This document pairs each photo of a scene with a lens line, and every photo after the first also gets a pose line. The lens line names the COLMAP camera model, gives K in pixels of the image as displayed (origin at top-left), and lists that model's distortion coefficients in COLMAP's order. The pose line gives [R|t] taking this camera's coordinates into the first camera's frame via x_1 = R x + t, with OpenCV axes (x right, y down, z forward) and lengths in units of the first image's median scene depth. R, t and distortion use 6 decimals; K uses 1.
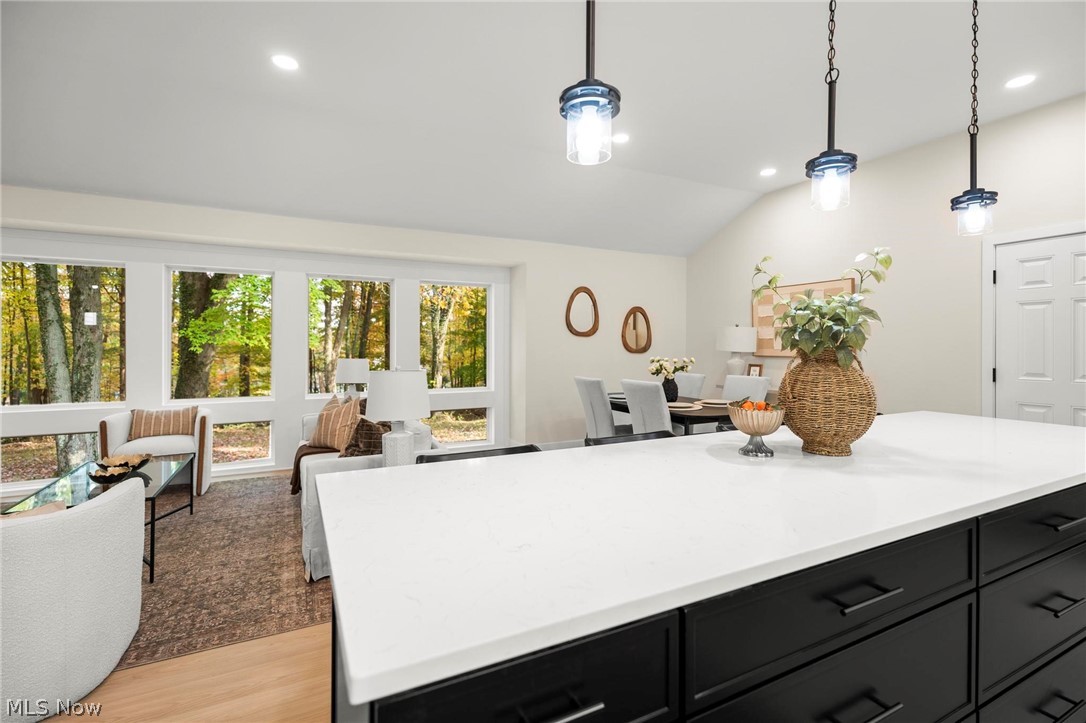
lens RADIAL K [[503.2, 0, 547.2], [0, 503.2, 347.1], [0, 0, 1]] dist [0.003850, 0.000079]
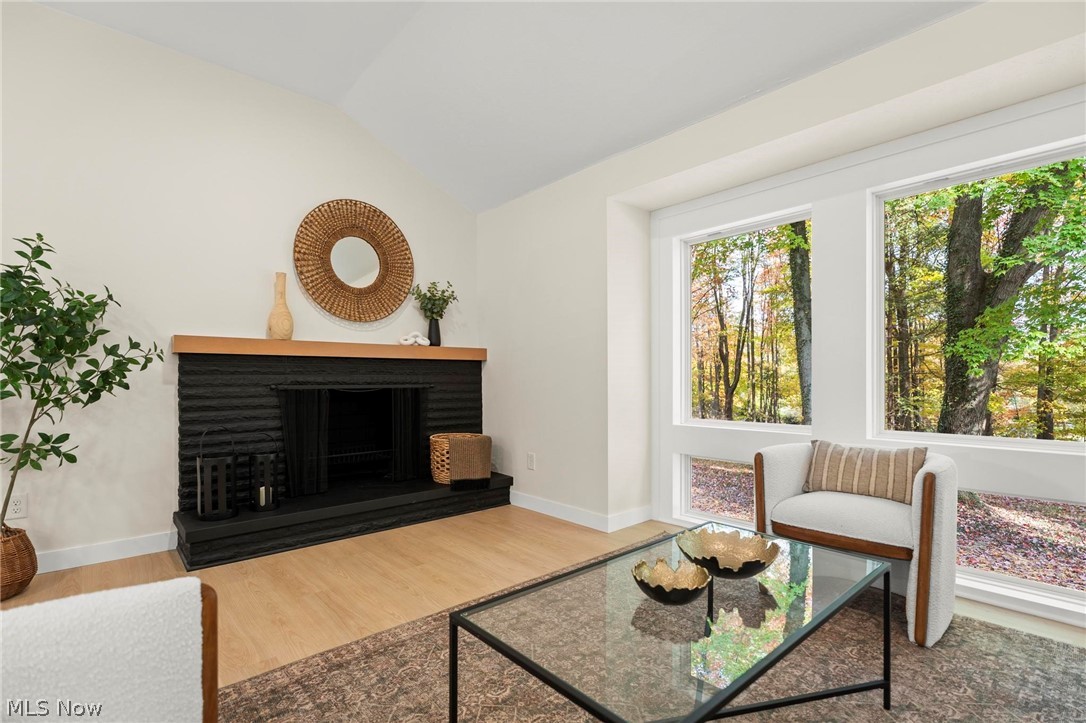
lens RADIAL K [[507.2, 0, 535.7], [0, 507.2, 380.1], [0, 0, 1]] dist [0.003936, 0.000617]
pose [[0.242371, -0.000071, -0.970184, -0.556471], [0.000670, 1.000000, 0.000094, 0.091962], [0.970183, -0.000672, 0.242371, 0.933421]]
